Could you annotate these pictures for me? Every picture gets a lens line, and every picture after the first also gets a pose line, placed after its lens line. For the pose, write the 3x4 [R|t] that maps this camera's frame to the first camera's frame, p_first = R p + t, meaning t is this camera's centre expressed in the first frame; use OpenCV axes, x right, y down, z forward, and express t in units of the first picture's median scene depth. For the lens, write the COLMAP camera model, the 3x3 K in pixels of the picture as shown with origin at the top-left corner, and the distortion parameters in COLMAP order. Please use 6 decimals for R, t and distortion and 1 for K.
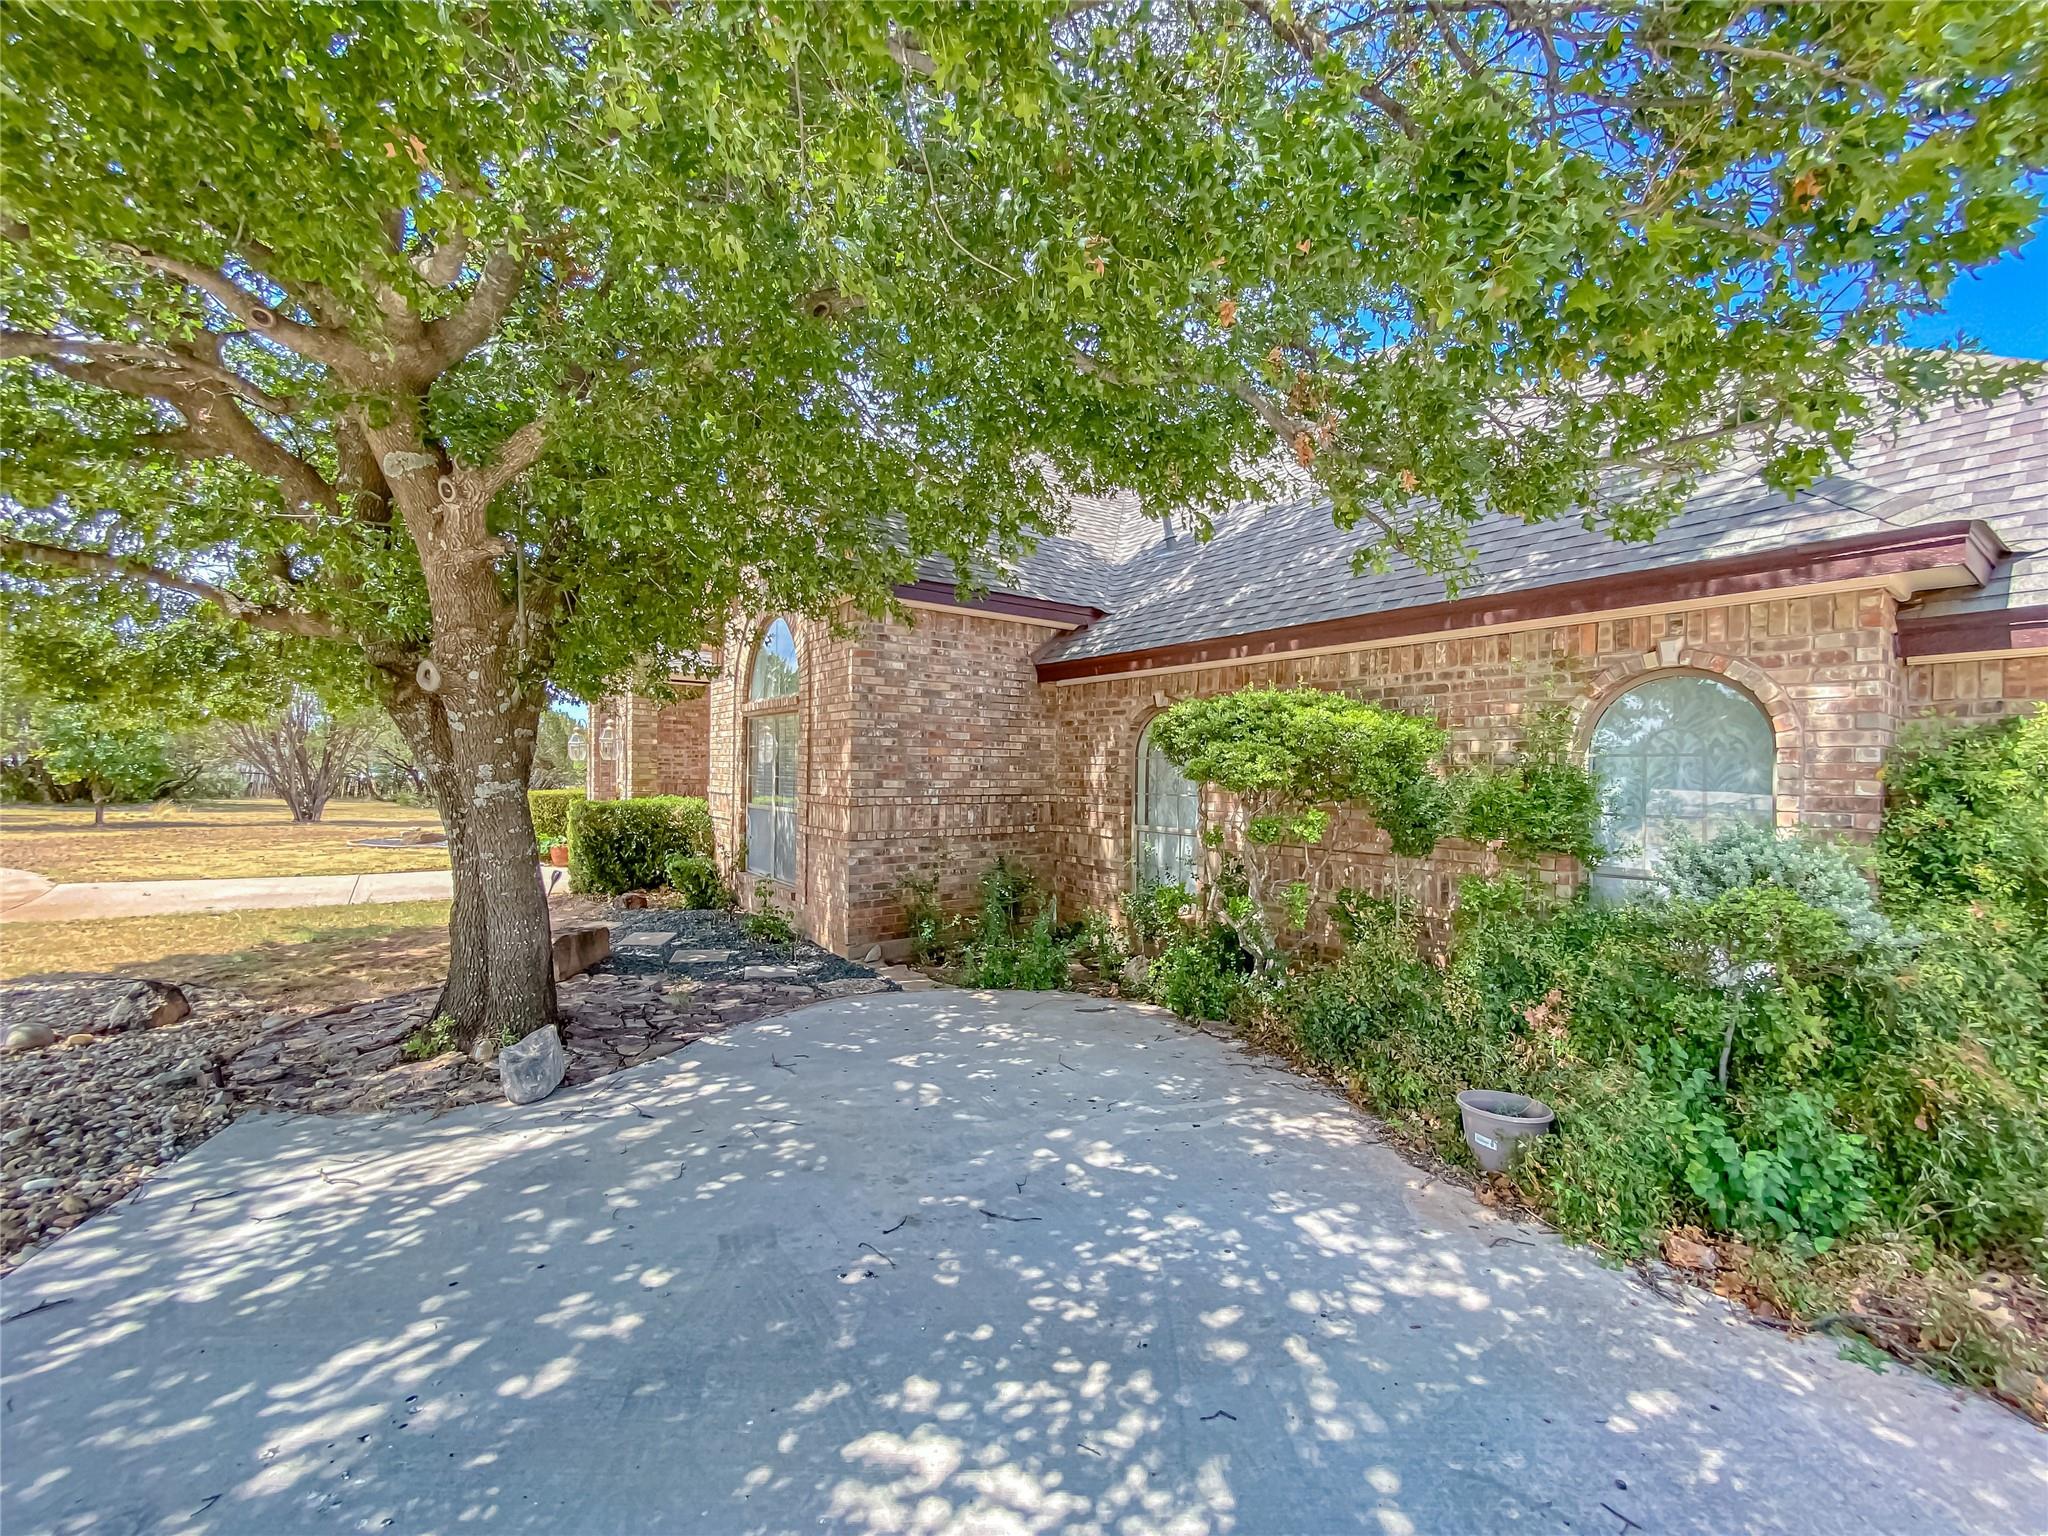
lens RADIAL K [[831.7, 0, 1030.2], [0, 831.7, 763.9], [0, 0, 1]] dist [-0.001517, -0.000176]
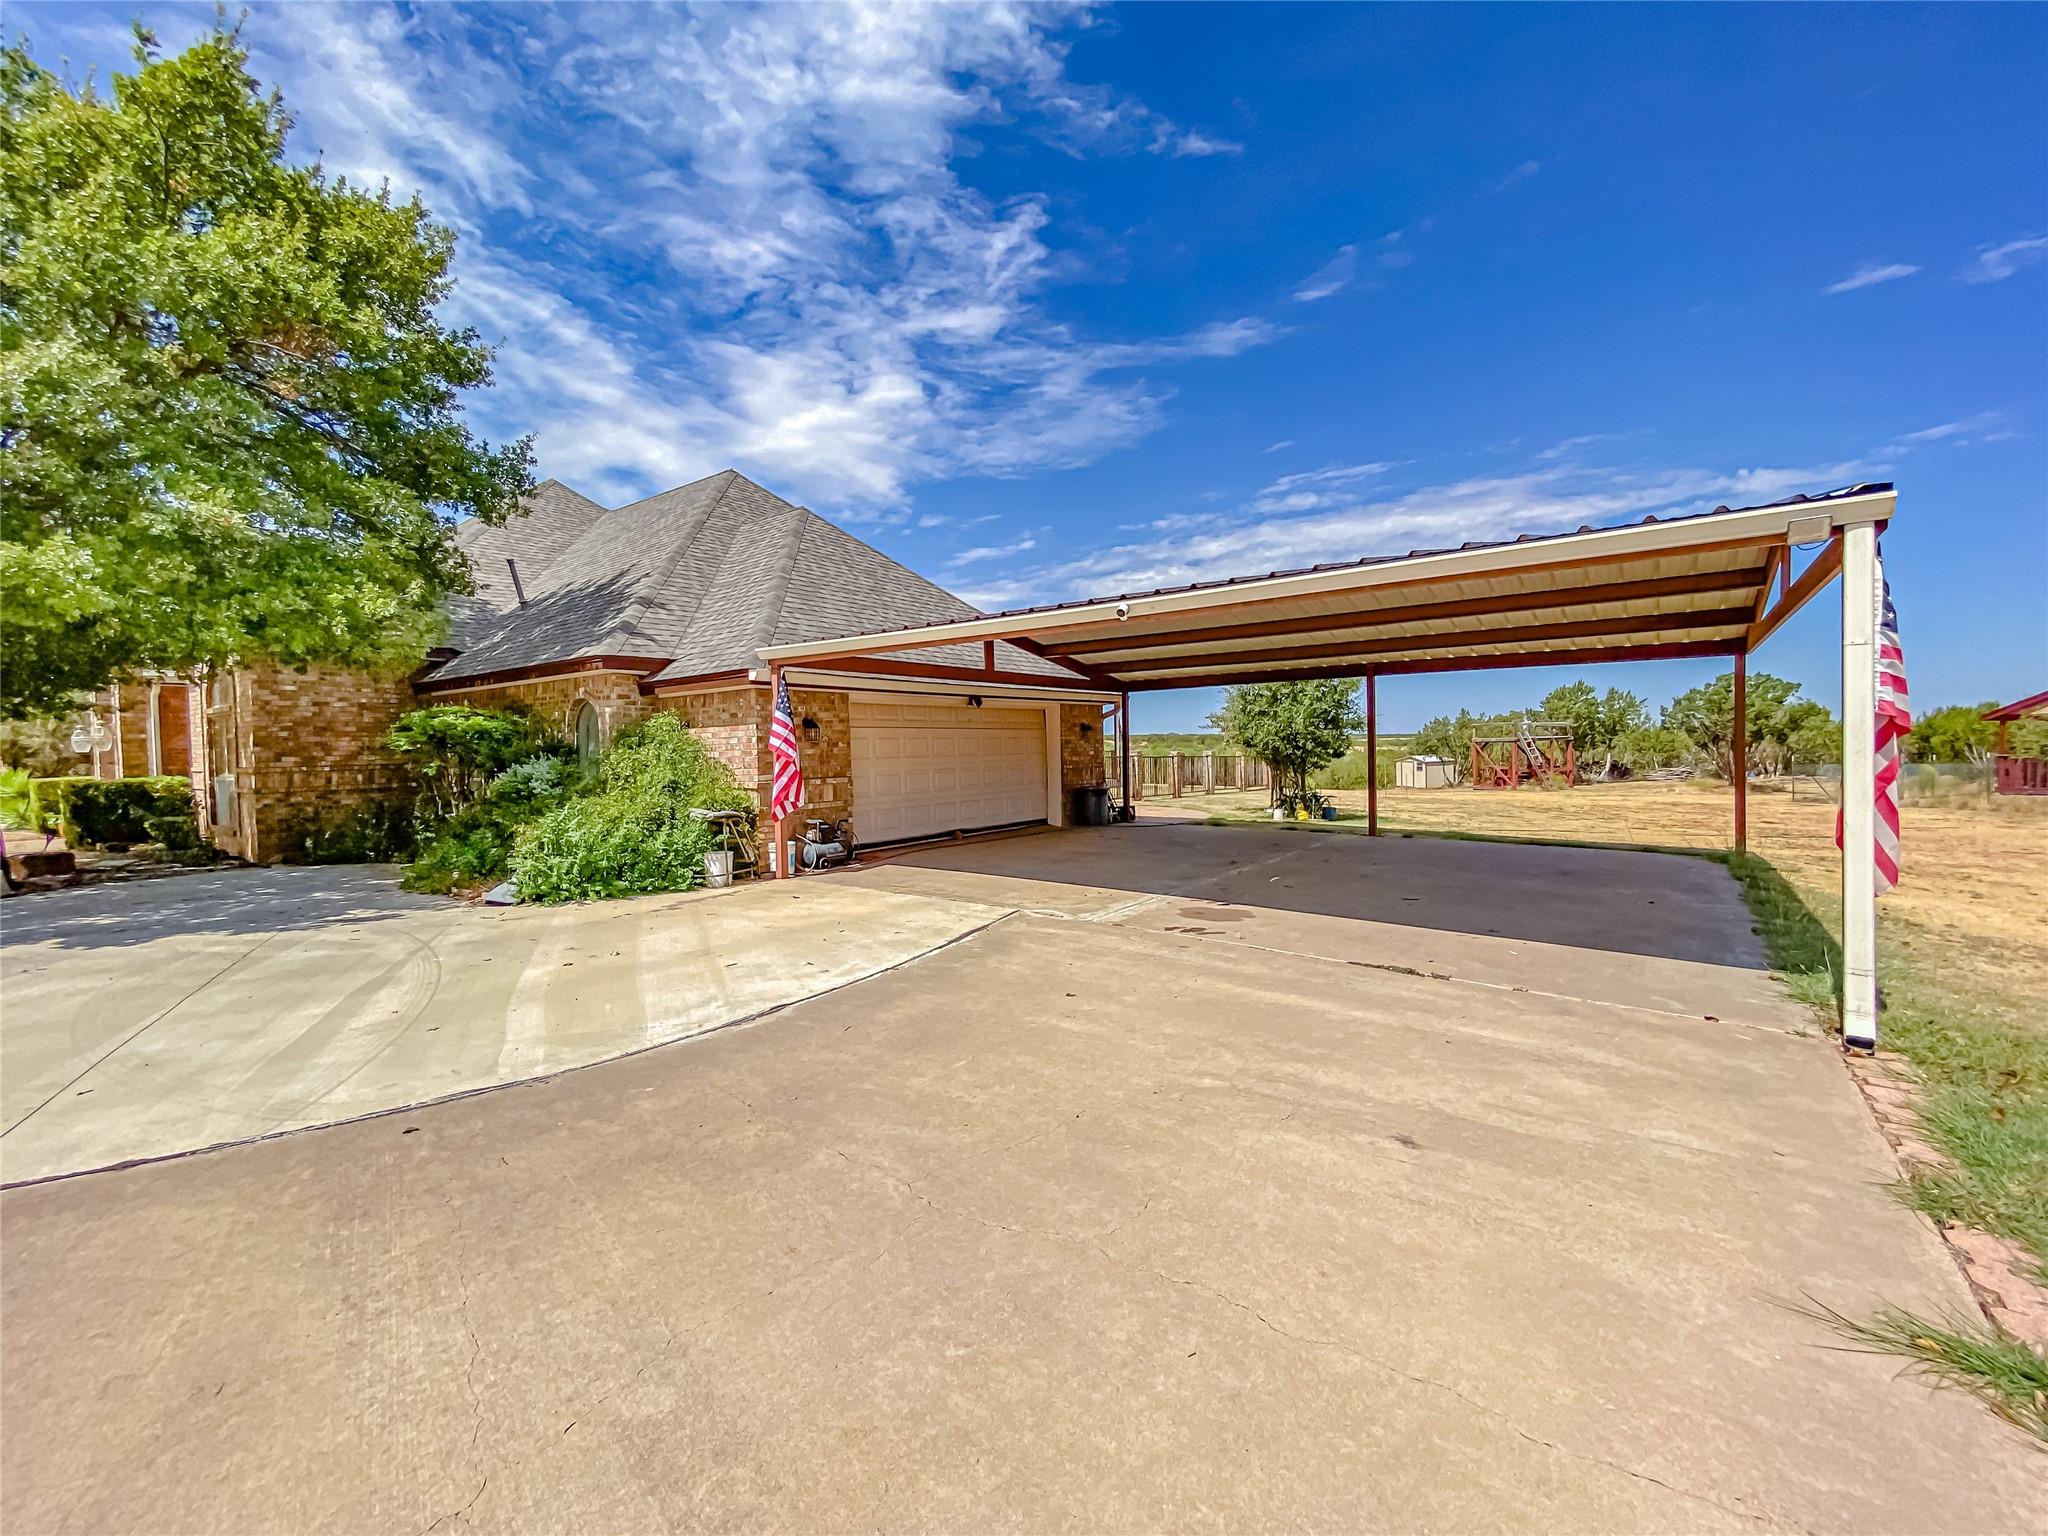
lens RADIAL K [[831.7, 0, 1018.5], [0, 831.7, 774.6], [0, 0, 1]] dist [-0.001517, -0.000176]
pose [[0.952413, -0.036840, 0.302576, 0.684358], [0.024221, 0.998677, 0.045352, 0.014058], [-0.303846, -0.035865, 0.952046, -0.980599]]
